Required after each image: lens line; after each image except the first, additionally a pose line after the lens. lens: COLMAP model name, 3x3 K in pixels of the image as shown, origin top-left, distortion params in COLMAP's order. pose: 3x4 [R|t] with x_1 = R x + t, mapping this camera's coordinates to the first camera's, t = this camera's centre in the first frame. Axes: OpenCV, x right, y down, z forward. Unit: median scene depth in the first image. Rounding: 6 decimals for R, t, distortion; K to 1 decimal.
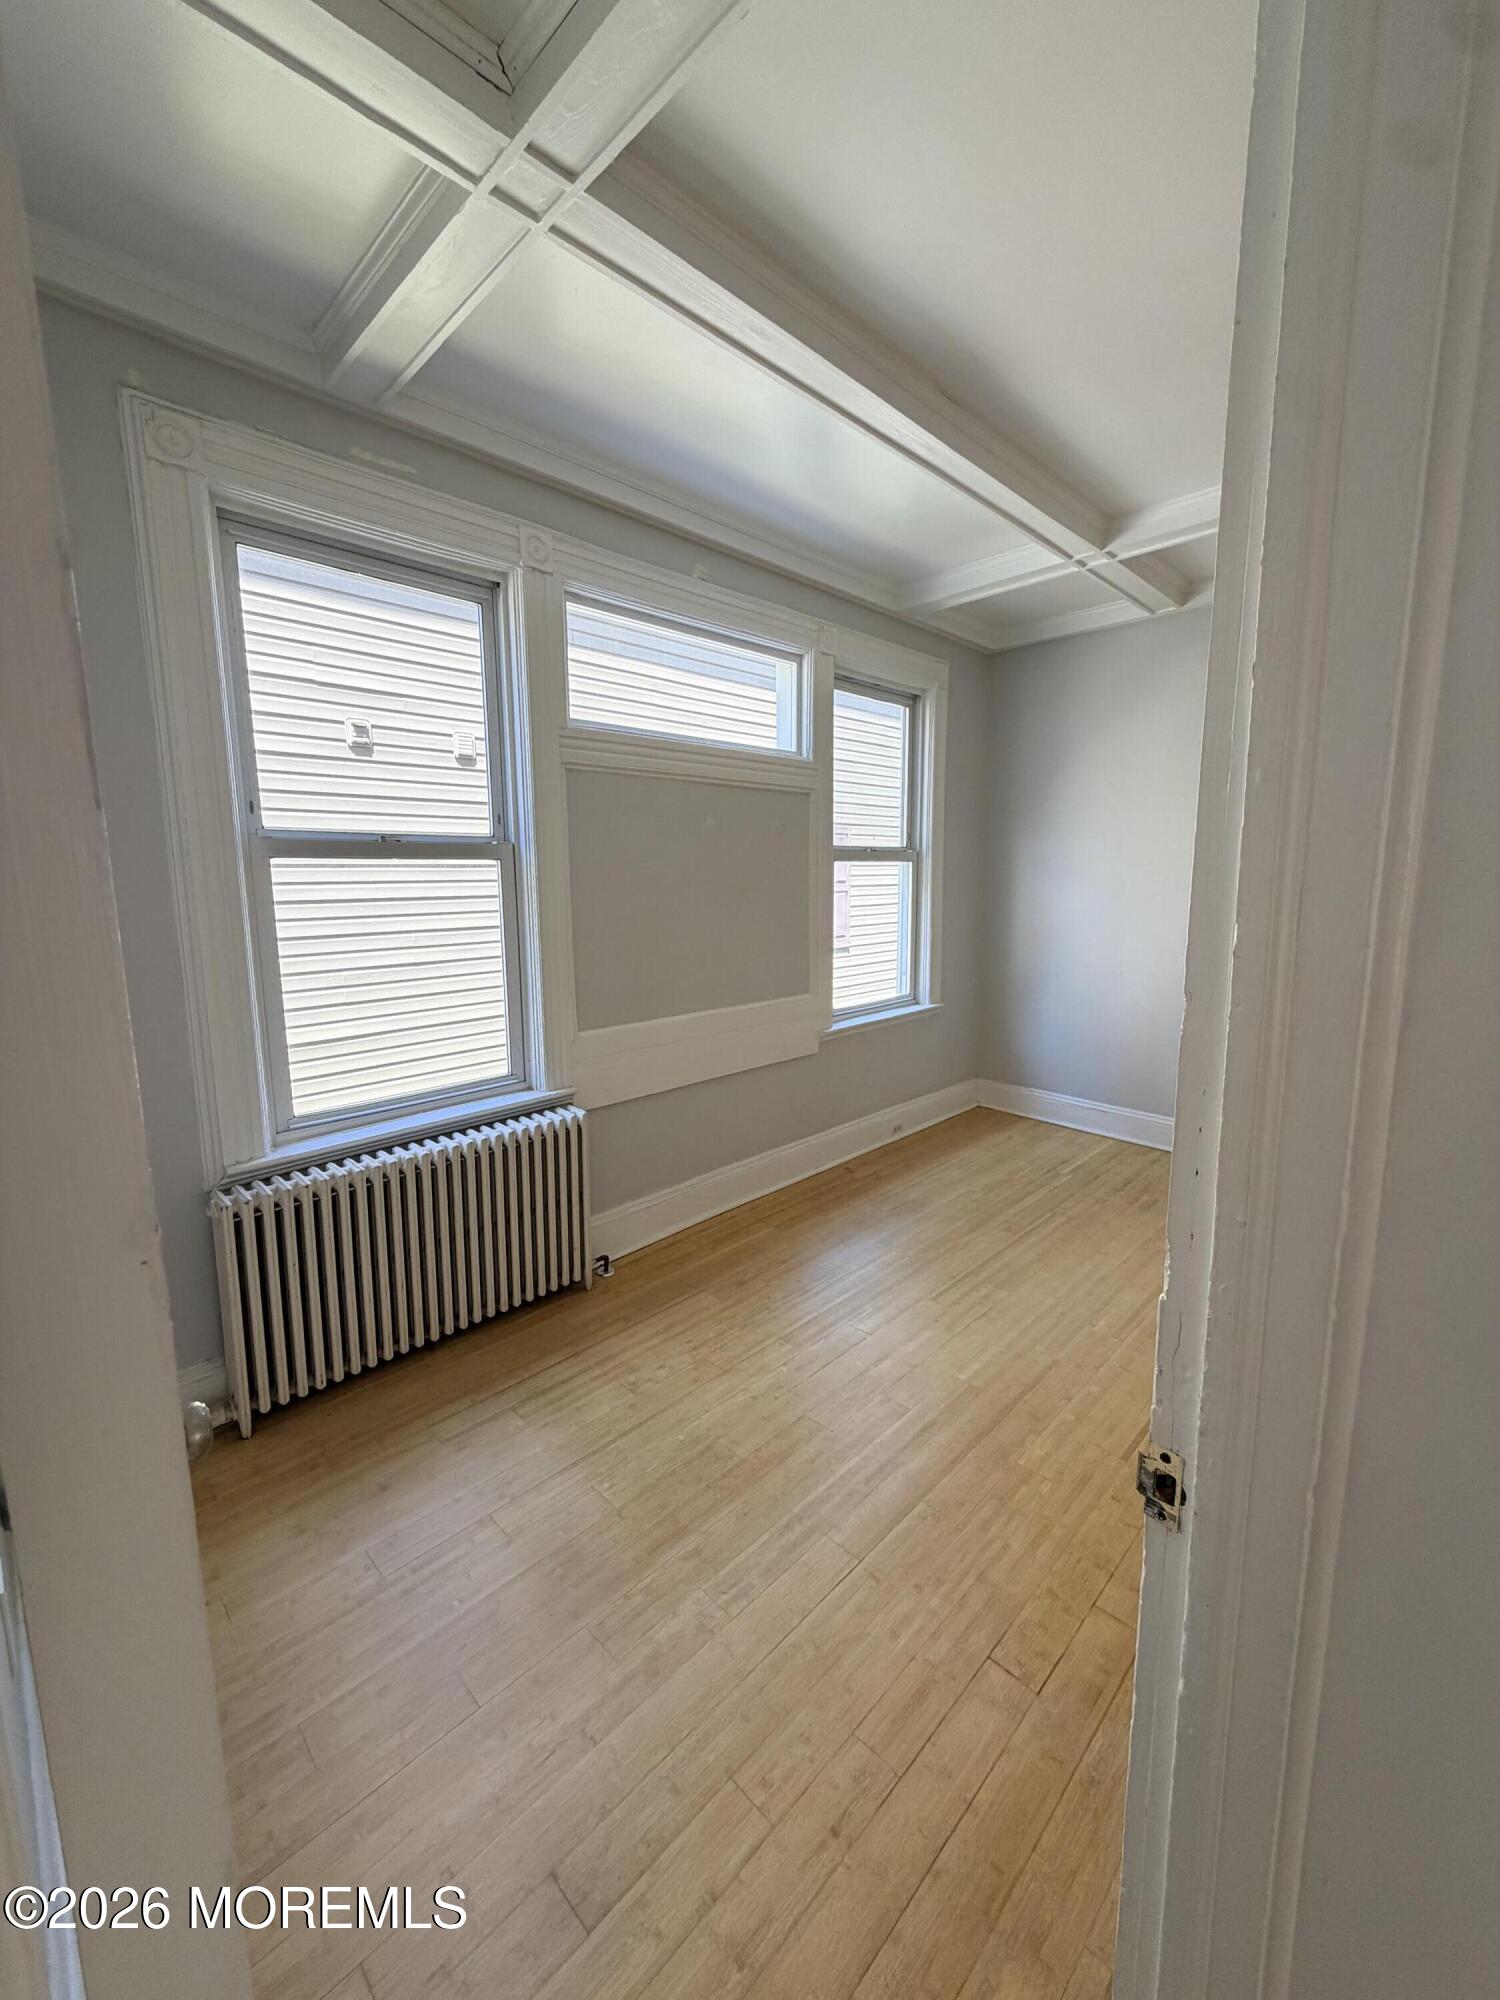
lens RADIAL K [[798.7, 0, 749.3], [0, 798.7, 994.6], [0, 0, 1]] dist [-0.003795, 0.000381]
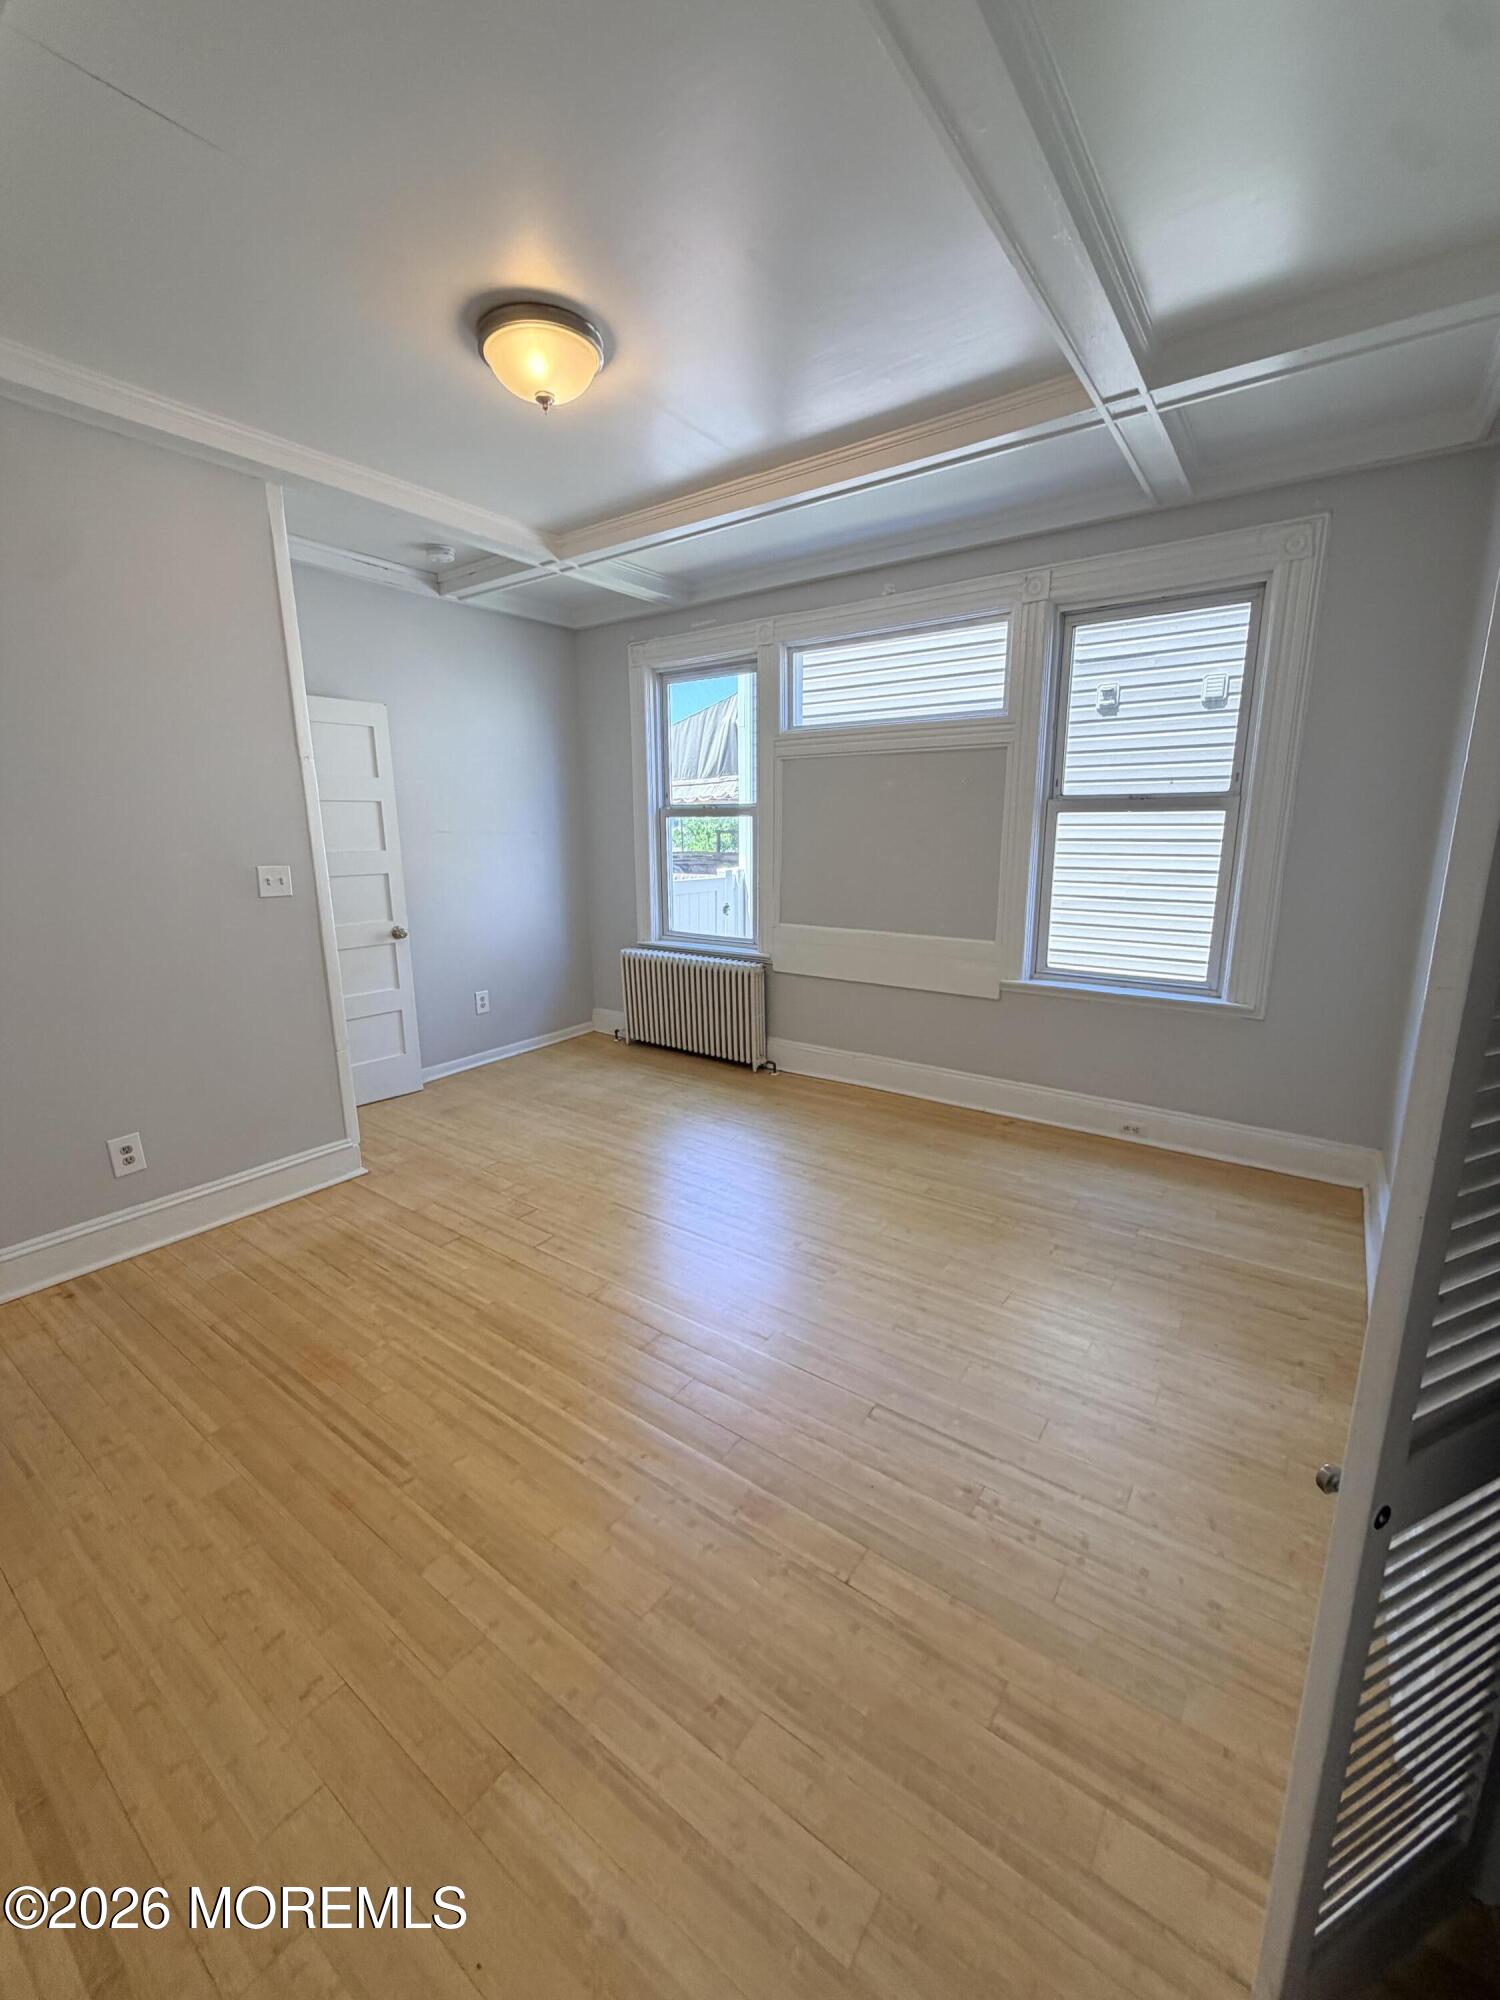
lens RADIAL K [[798.7, 0, 749.3], [0, 798.7, 994.6], [0, 0, 1]] dist [-0.003795, 0.000381]
pose [[0.152600, 0.218761, -0.963772, 1.135011], [-0.139528, 0.970195, 0.198127, -0.102592], [0.978389, 0.104240, 0.178575, 0.542720]]
